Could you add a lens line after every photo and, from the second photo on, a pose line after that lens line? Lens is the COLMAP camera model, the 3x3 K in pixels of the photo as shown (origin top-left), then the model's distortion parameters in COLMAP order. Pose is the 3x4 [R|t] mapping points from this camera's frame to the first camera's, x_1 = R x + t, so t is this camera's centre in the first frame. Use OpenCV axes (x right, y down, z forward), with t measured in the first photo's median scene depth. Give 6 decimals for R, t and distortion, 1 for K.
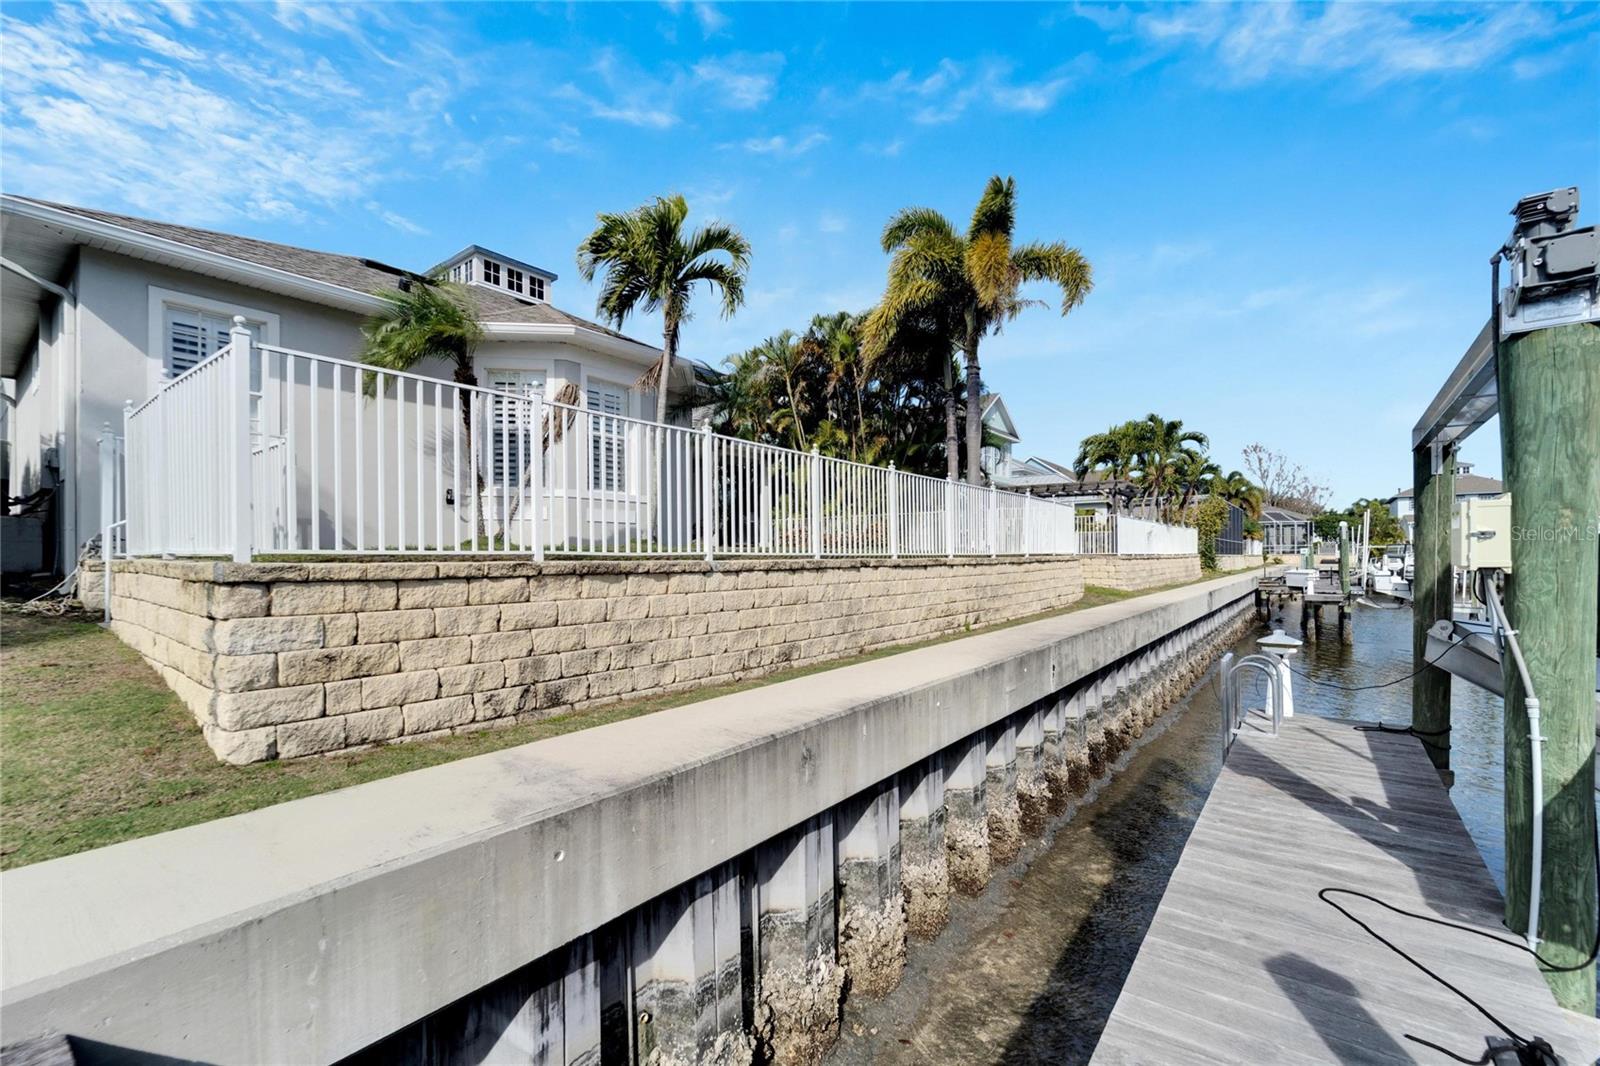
lens RADIAL K [[666.1, 0, 804.1], [0, 666.1, 553.8], [0, 0, 1]] dist [0.000195, -0.000118]
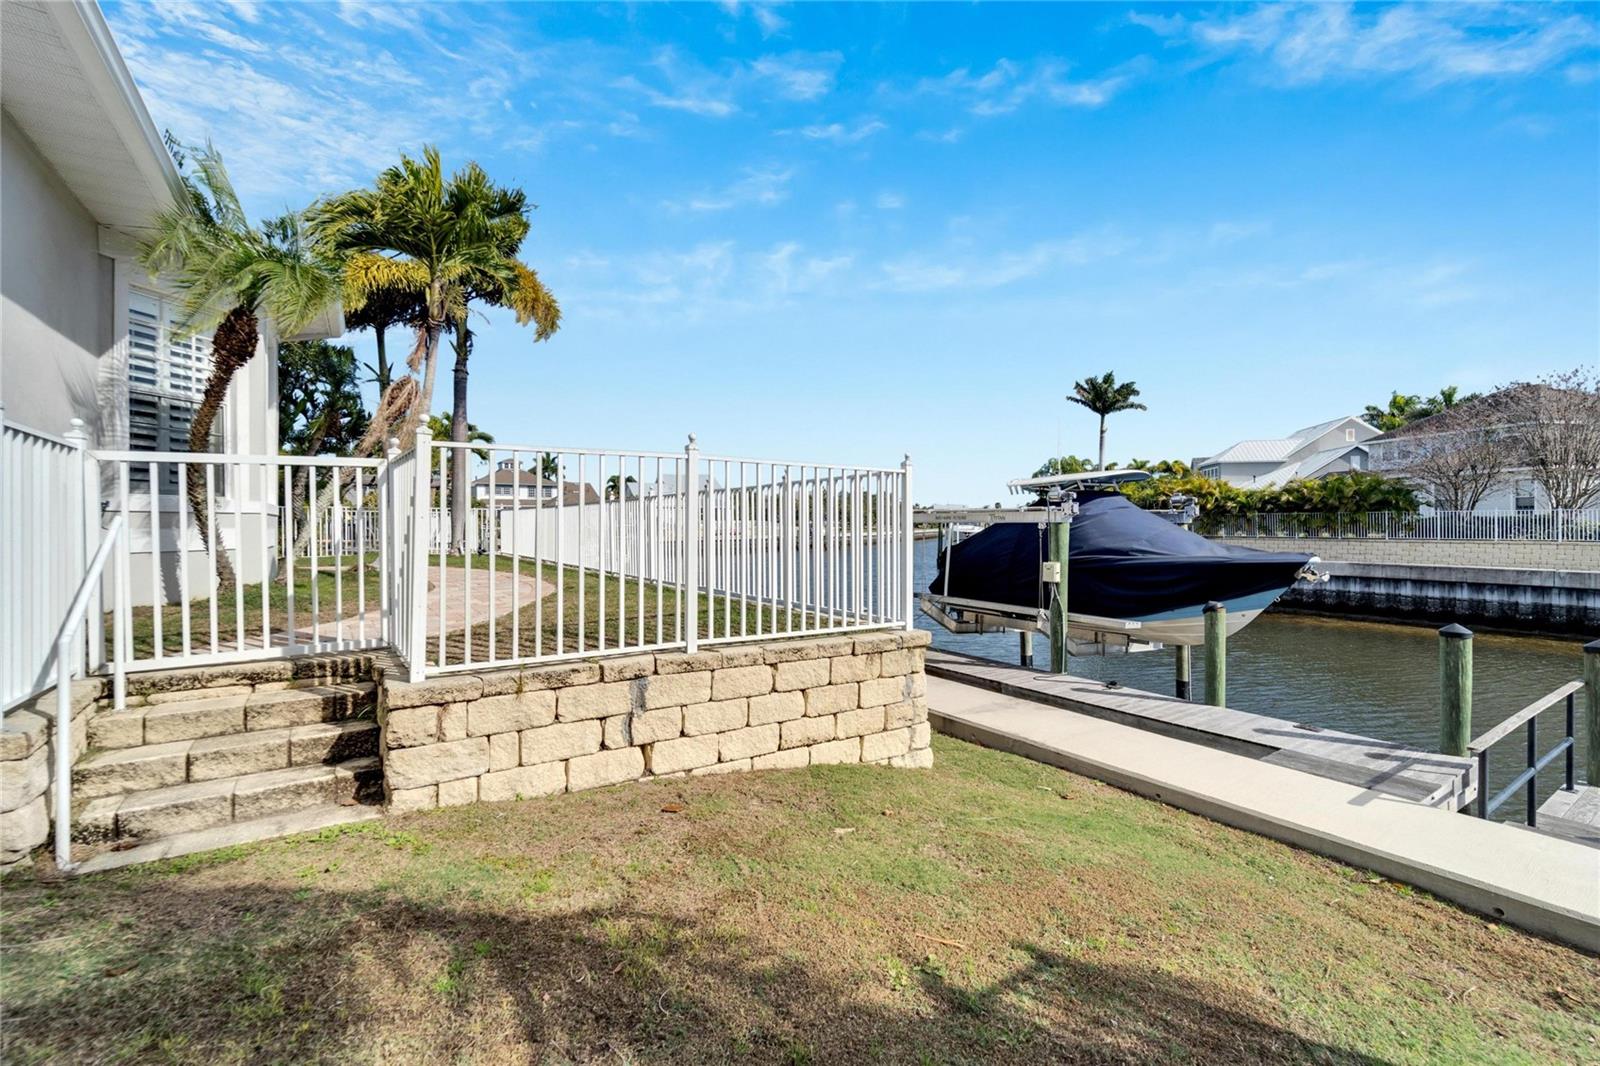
lens RADIAL K [[694.6, 0, 800.0], [0, 694.6, 533.0], [0, 0, 1]] dist [0.002041, -0.000519]
pose [[0.335334, -0.005935, 0.942081, -0.302422], [-0.003002, 0.999968, 0.007368, -0.026546], [-0.942095, -0.005298, 0.335305, 0.097057]]
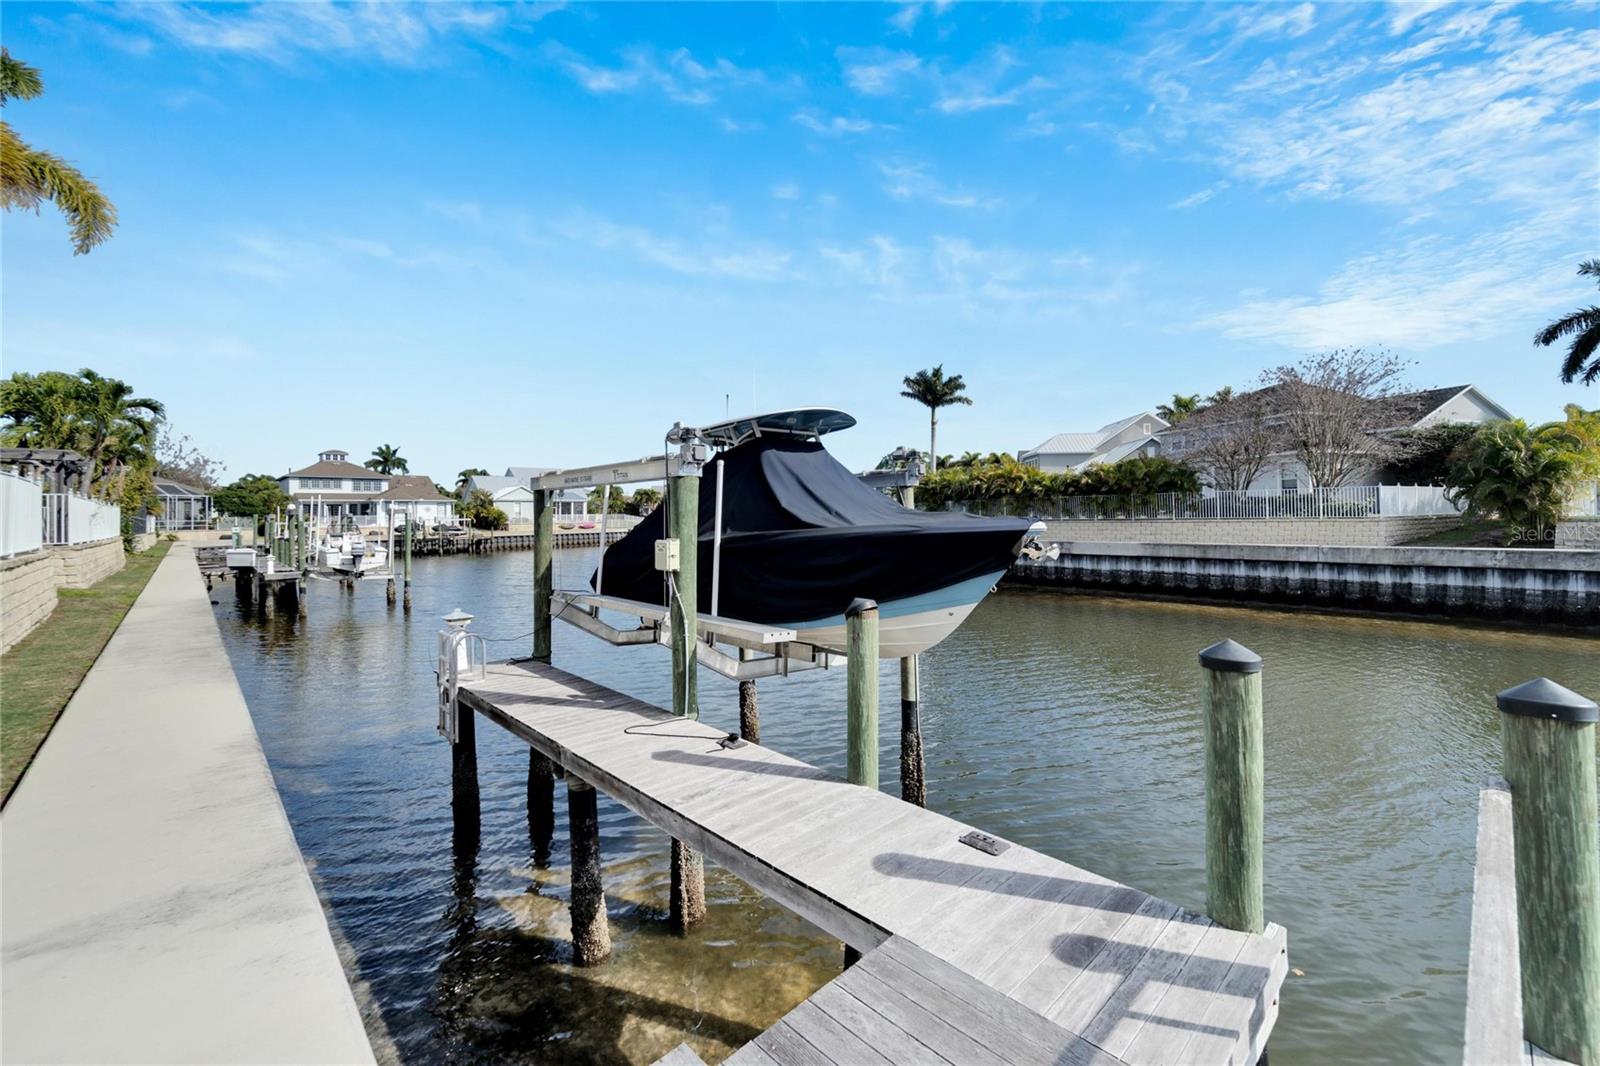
lens RADIAL K [[661.9, 0, 777.6], [0, 661.9, 516.9], [0, 0, 1]] dist [0.001011, 0.000005]
pose [[0.188183, 0.004371, 0.982124, -0.118834], [0.010112, 0.999928, -0.006388, -0.014173], [-0.982082, 0.011133, 0.188125, 0.015268]]
